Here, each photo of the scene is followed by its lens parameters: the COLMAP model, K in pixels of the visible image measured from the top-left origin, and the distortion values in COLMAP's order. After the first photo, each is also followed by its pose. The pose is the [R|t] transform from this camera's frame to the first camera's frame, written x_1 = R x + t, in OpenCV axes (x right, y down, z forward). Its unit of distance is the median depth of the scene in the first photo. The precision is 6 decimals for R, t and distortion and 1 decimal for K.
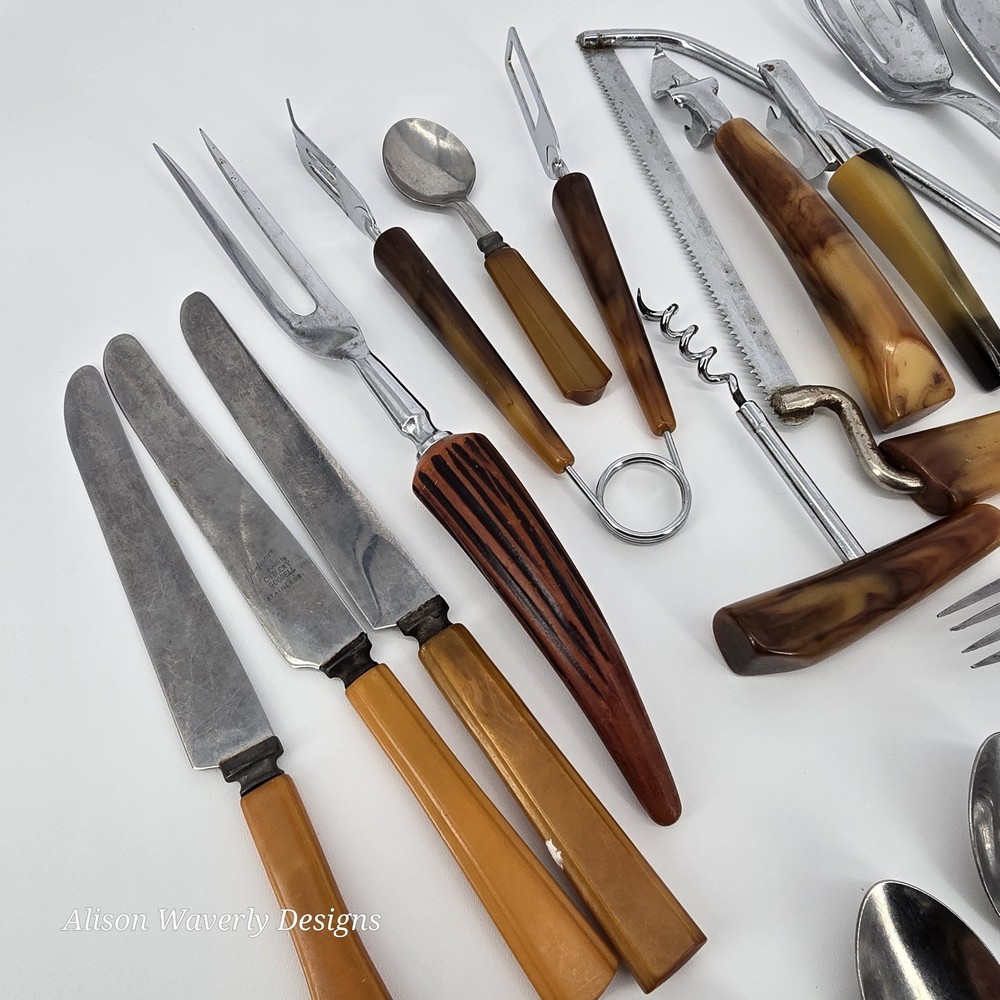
lens RADIAL K [[821.0, 0, 500.6], [0, 821.0, 490.4], [0, 0, 1]] dist [0.003144, -0.003574]
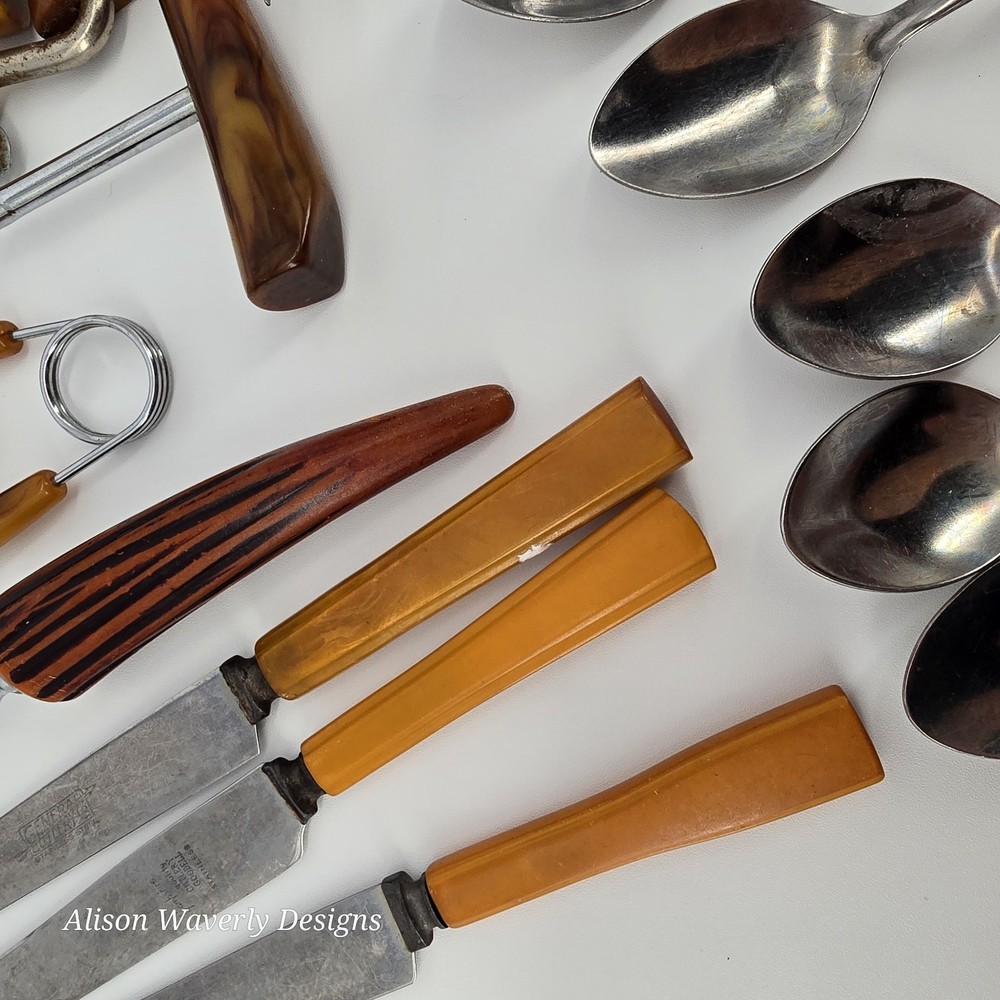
lens RADIAL K [[821.0, 0, 500.6], [0, 821.0, 490.4], [0, 0, 1]] dist [0.003144, -0.003574]
pose [[0.058325, -0.997360, -0.043265, 0.144068], [0.956966, 0.043517, 0.286920, 0.158461], [-0.284279, -0.058138, 0.956977, 0.215545]]
